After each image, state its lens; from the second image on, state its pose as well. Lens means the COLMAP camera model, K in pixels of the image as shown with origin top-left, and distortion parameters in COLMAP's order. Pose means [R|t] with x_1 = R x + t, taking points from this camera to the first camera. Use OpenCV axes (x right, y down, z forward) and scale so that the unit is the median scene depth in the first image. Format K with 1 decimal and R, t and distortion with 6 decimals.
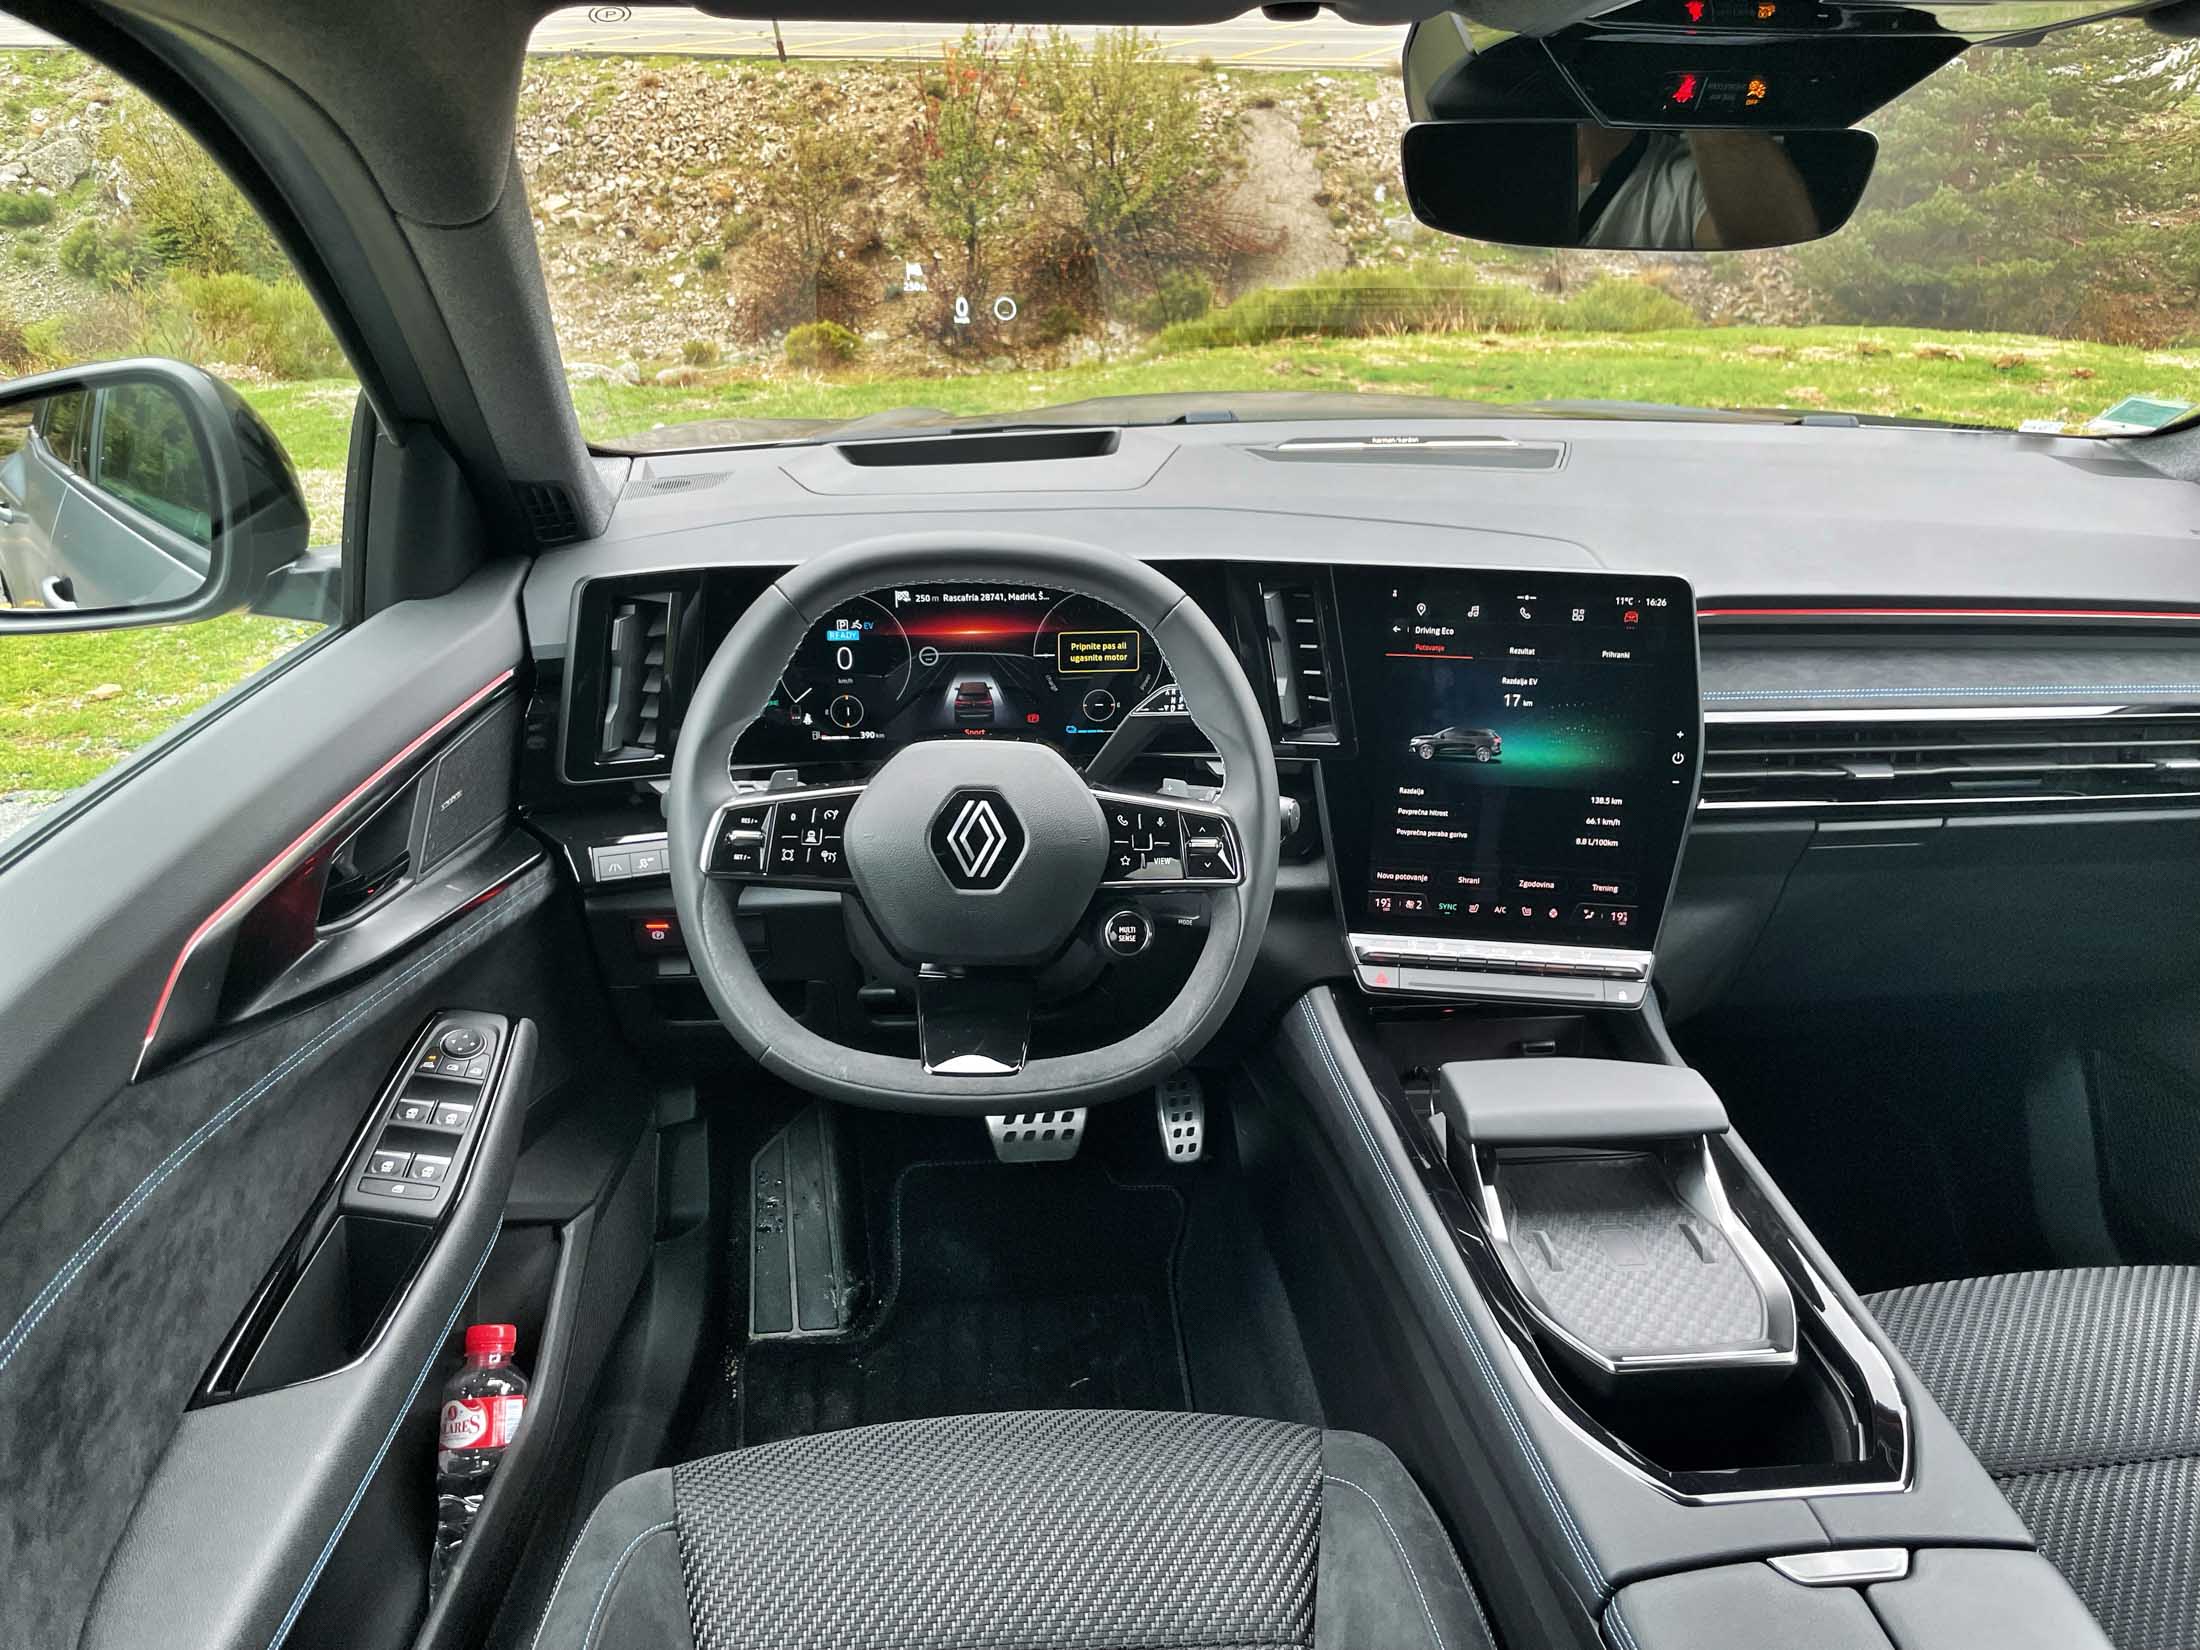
lens RADIAL K [[1690.6, 0, 1089.0], [0, 1690.6, 749.8], [0, 0, 1]] dist [0.072787, -0.095282]
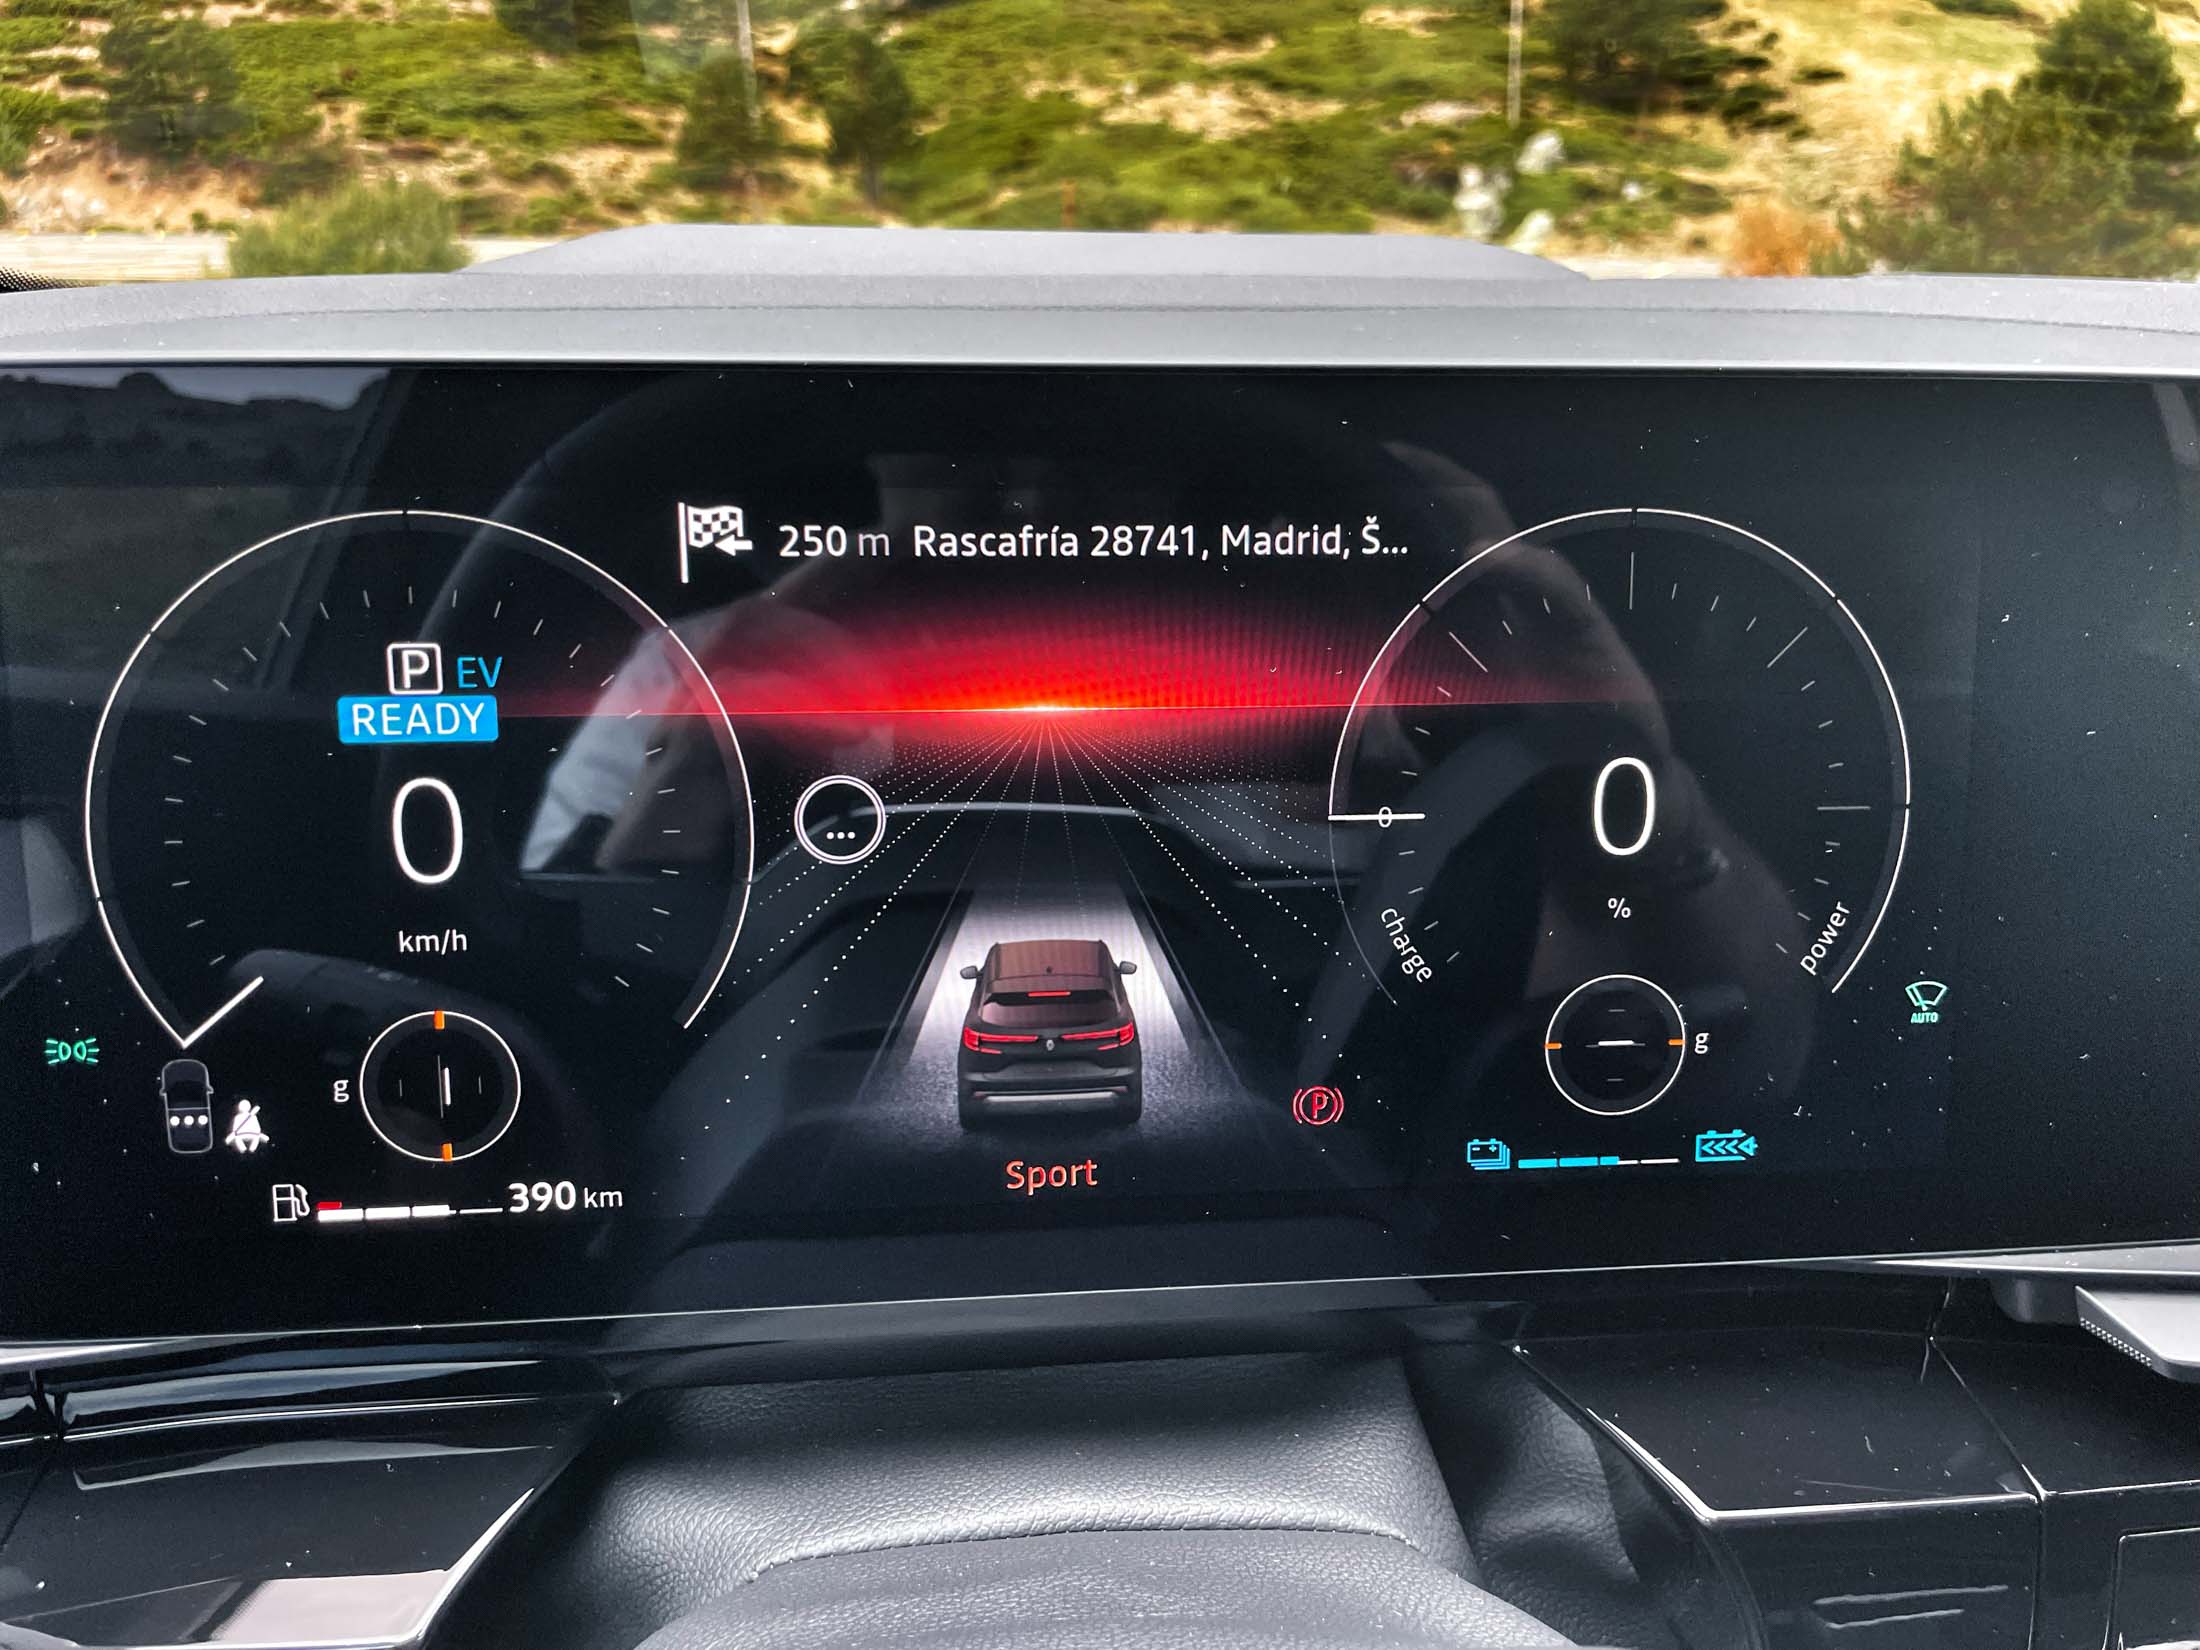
lens RADIAL K [[1713.1, 0, 1100.0], [0, 1713.1, 825.0], [0, 0, 1]] dist [0.002908, -0.037718]
pose [[0.999884, 0.000493, 0.015223, -0.065559], [0.000898, 0.995829, -0.091239, -0.035499], [-0.015204, 0.091242, 0.995713, 0.788547]]
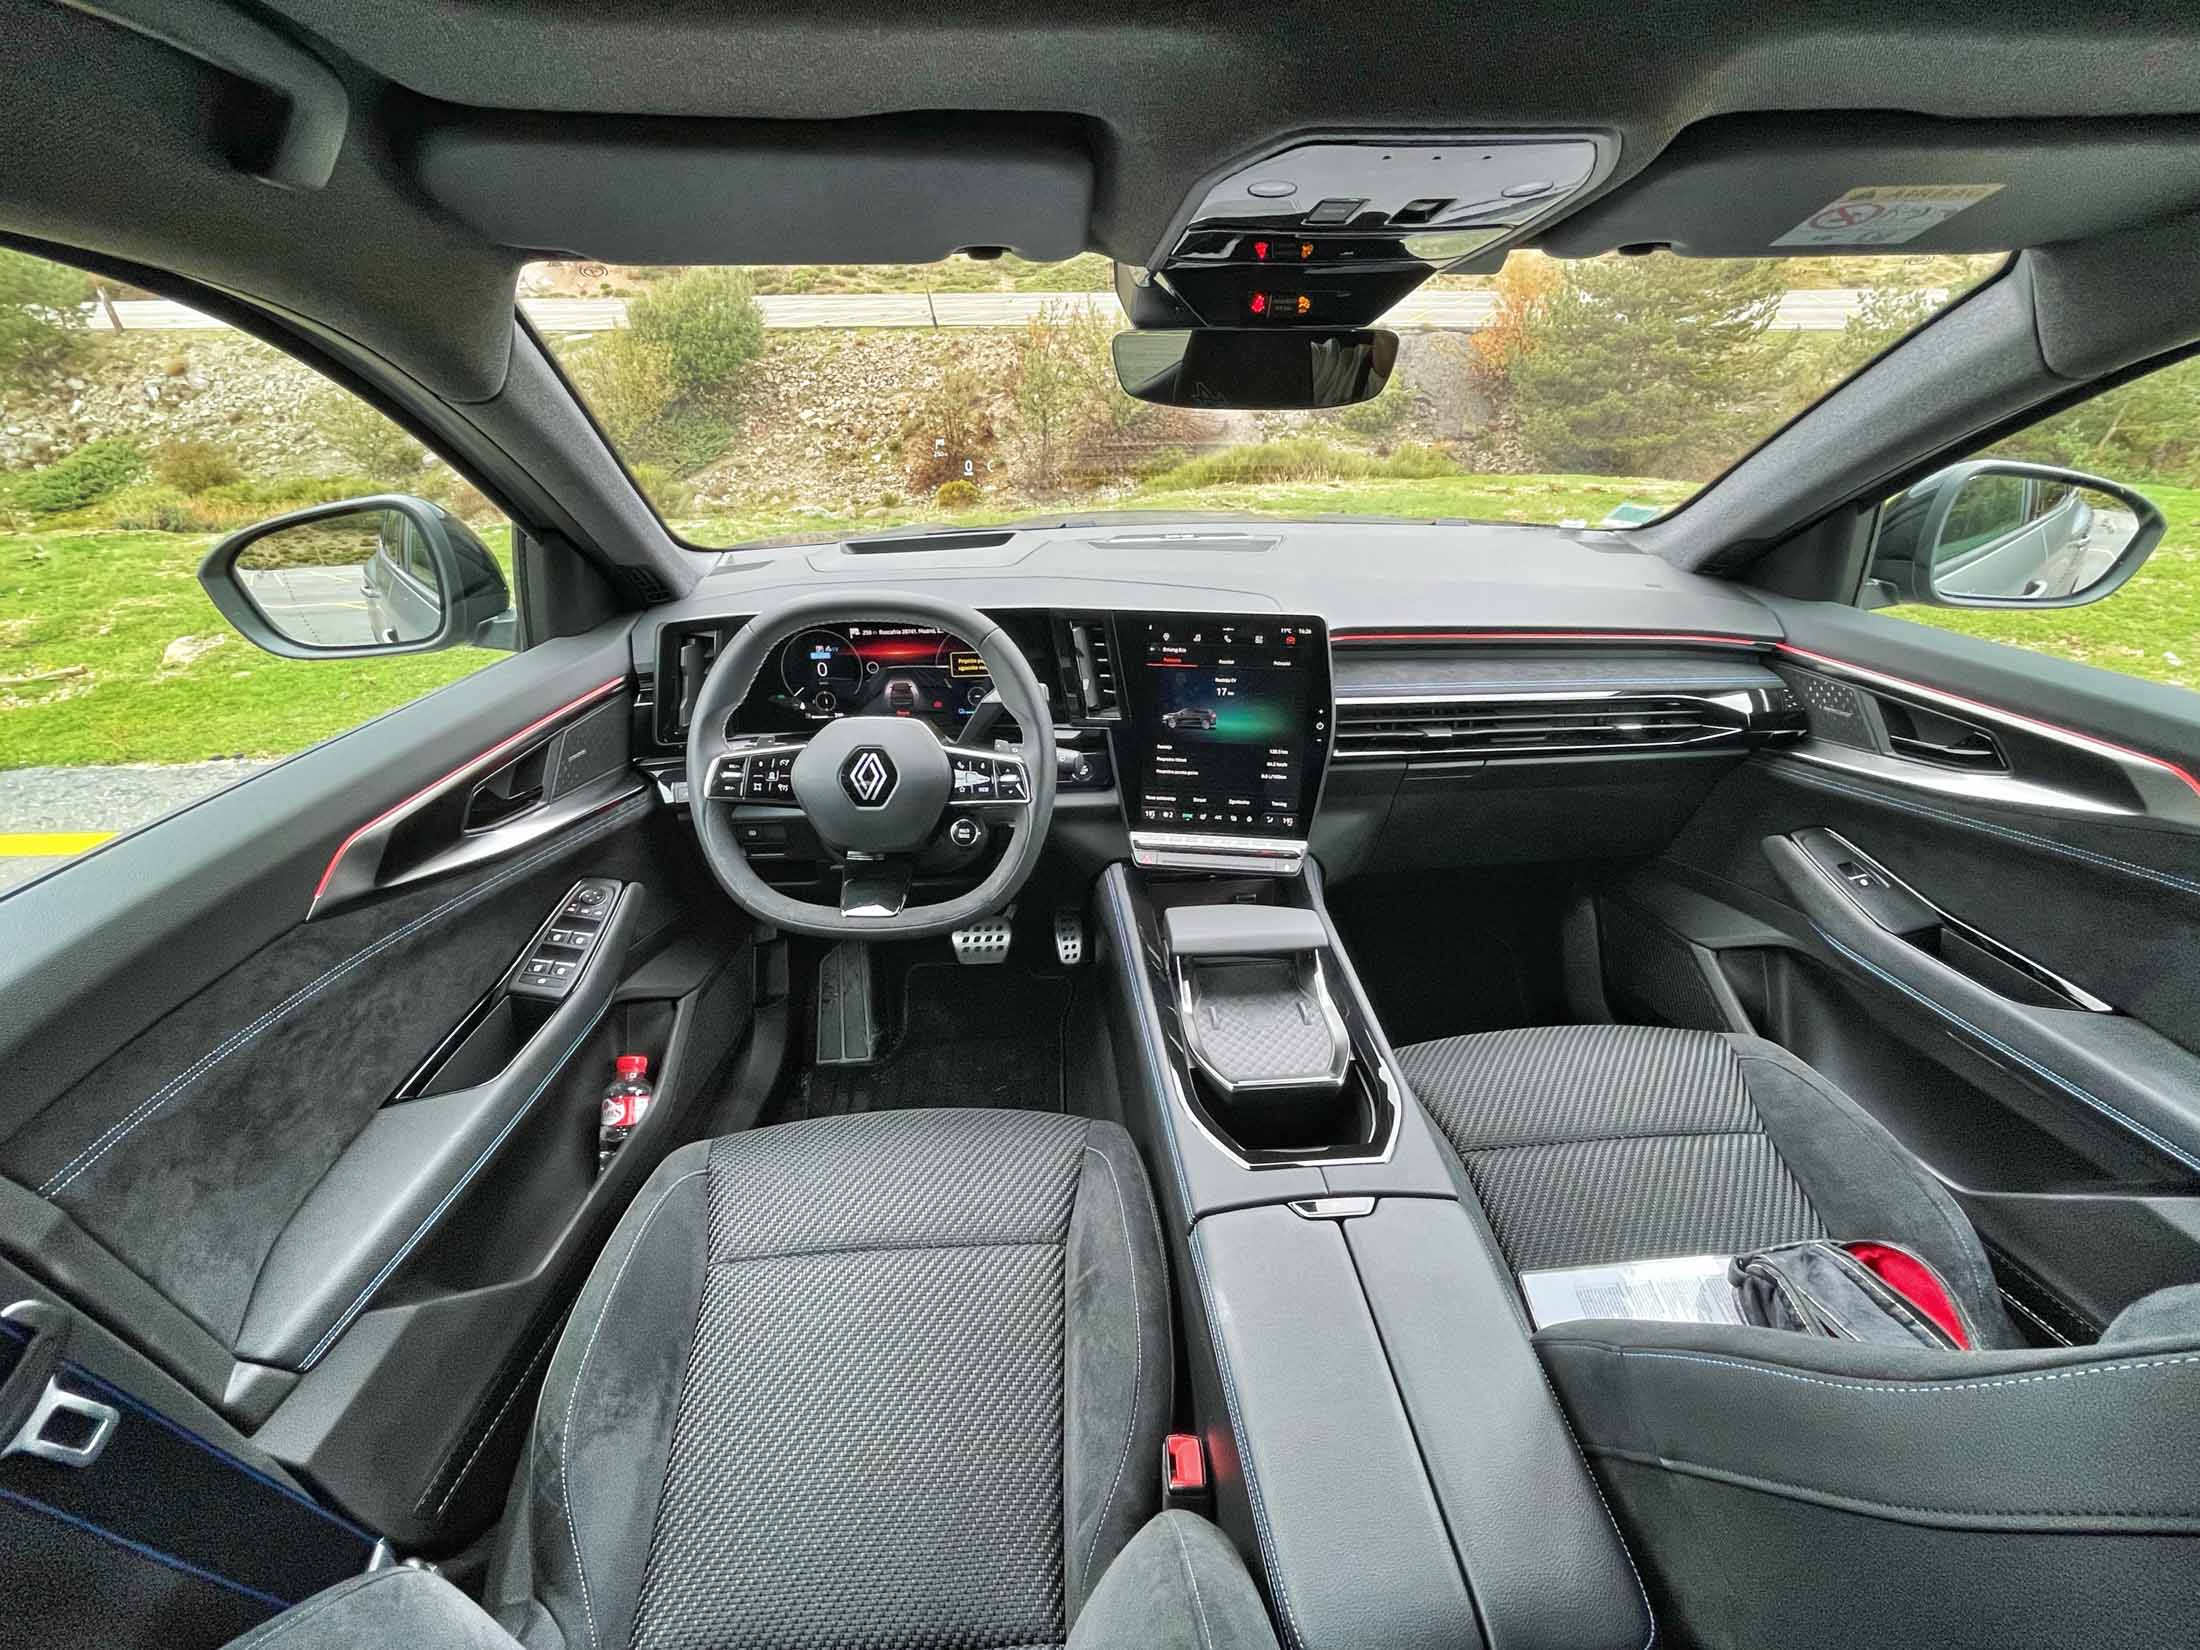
lens RADIAL K [[966.1, 0, 1089.3], [0, 966.1, 783.7], [0, 0, 1]] dist [0.000024, -0.000261]
pose [[0.999450, -0.005020, -0.032768, 0.149211], [0.006945, 0.998240, 0.058899, 0.004194], [0.032415, -0.059094, 0.997726, 0.048762]]
